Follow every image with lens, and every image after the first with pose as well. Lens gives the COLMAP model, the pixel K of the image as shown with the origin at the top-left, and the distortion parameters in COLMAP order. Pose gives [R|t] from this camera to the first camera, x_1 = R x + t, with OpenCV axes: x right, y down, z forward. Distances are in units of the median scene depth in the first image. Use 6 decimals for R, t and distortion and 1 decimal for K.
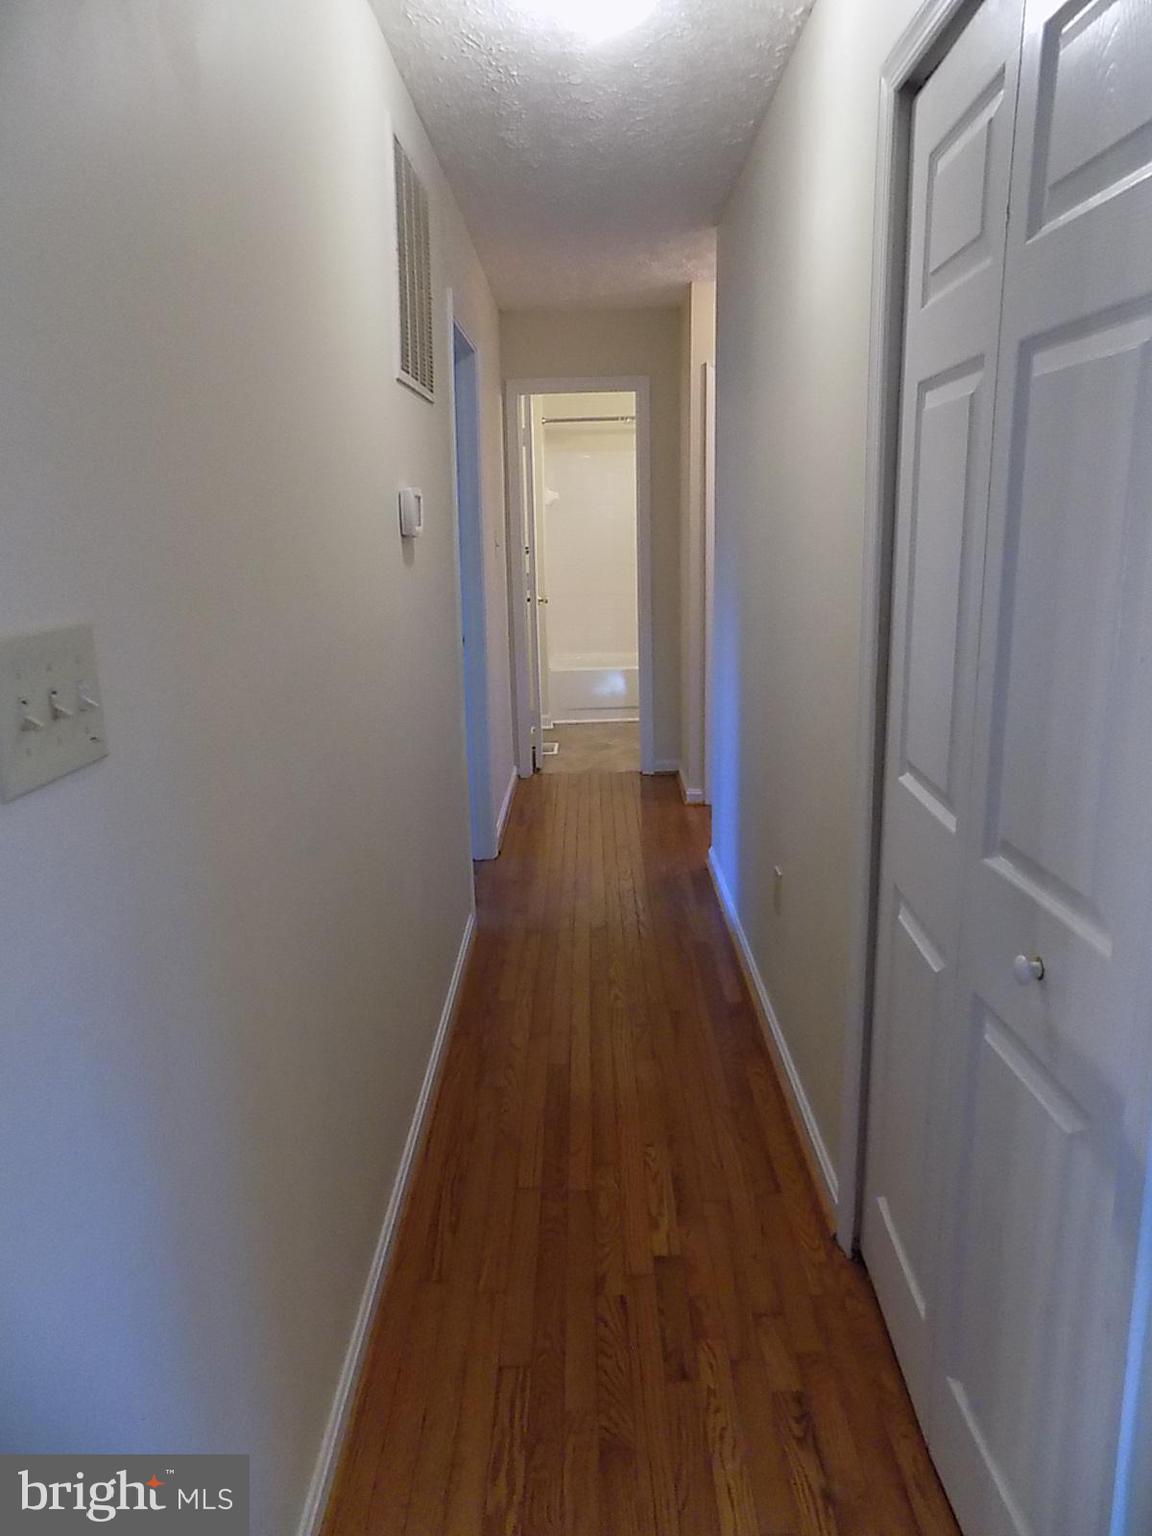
lens RADIAL K [[1030.8, 0, 572.3], [0, 1030.8, 767.2], [0, 0, 1]] dist [0.012610, 0.002866]
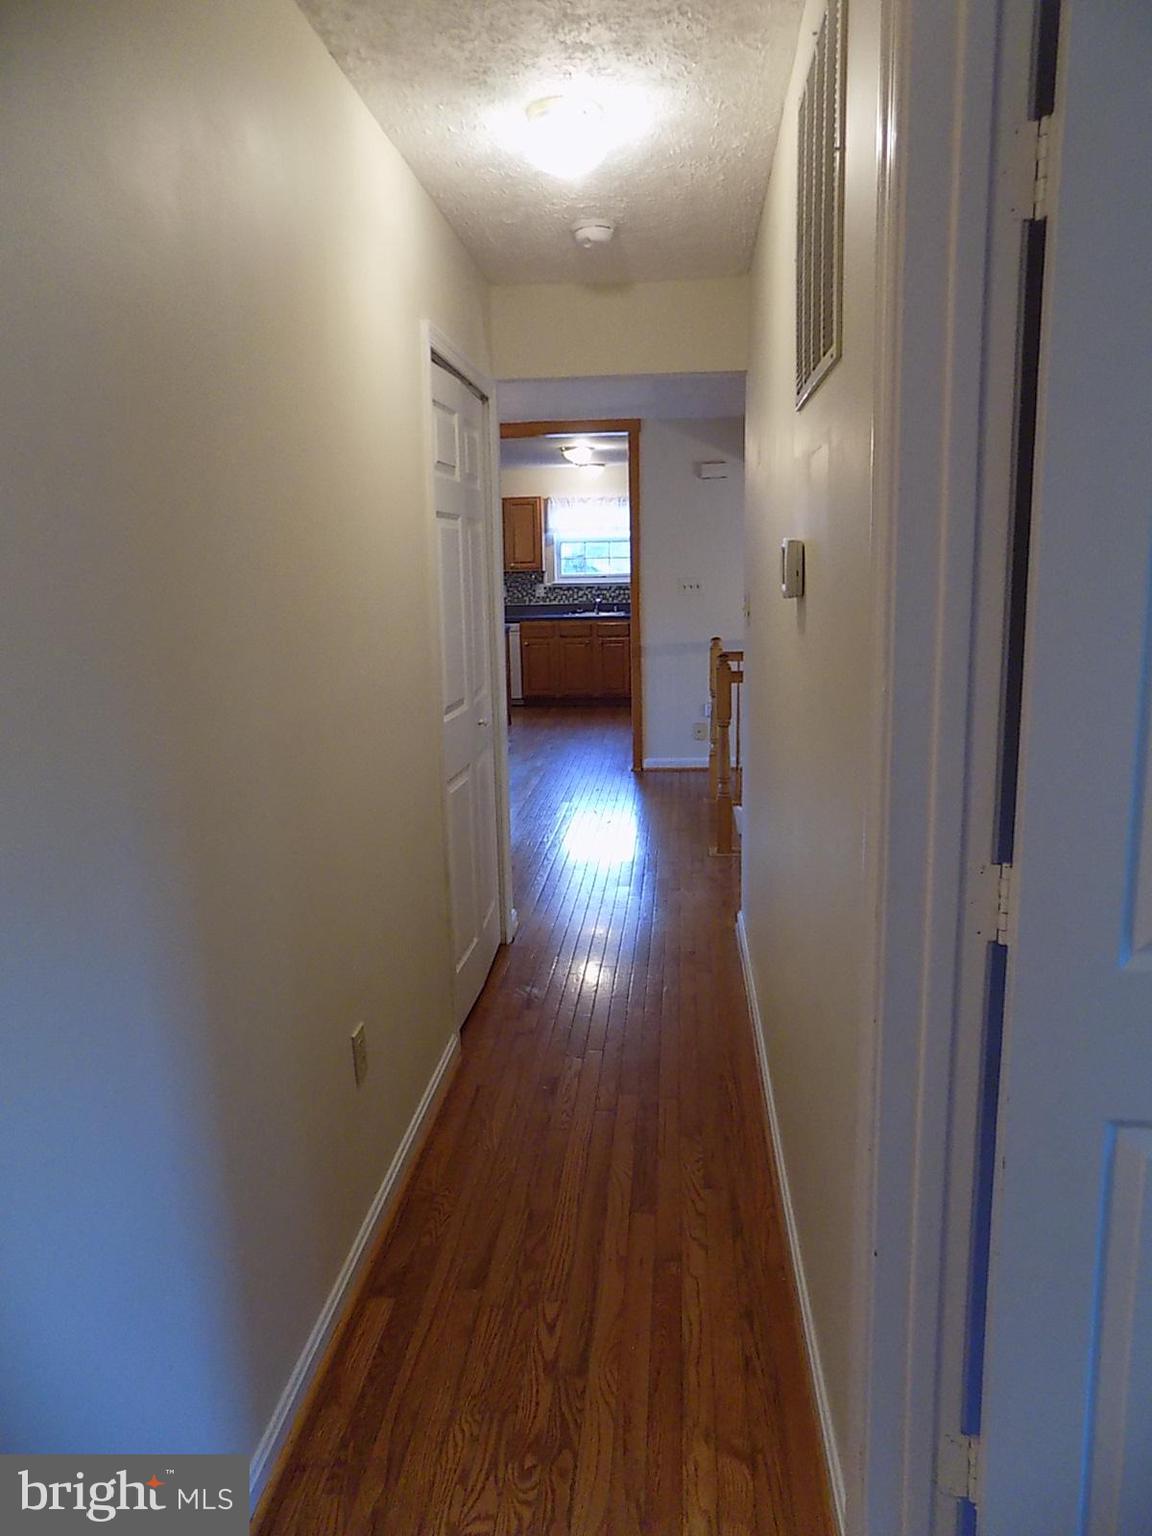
lens RADIAL K [[1030.8, 0, 574.7], [0, 1030.8, 767.8], [0, 0, 1]] dist [0.012610, 0.002866]
pose [[-0.994921, 0.034551, 0.094544, -0.048135], [0.069583, 0.914765, 0.397948, -0.380362], [-0.072737, 0.402506, -0.912523, 1.575245]]
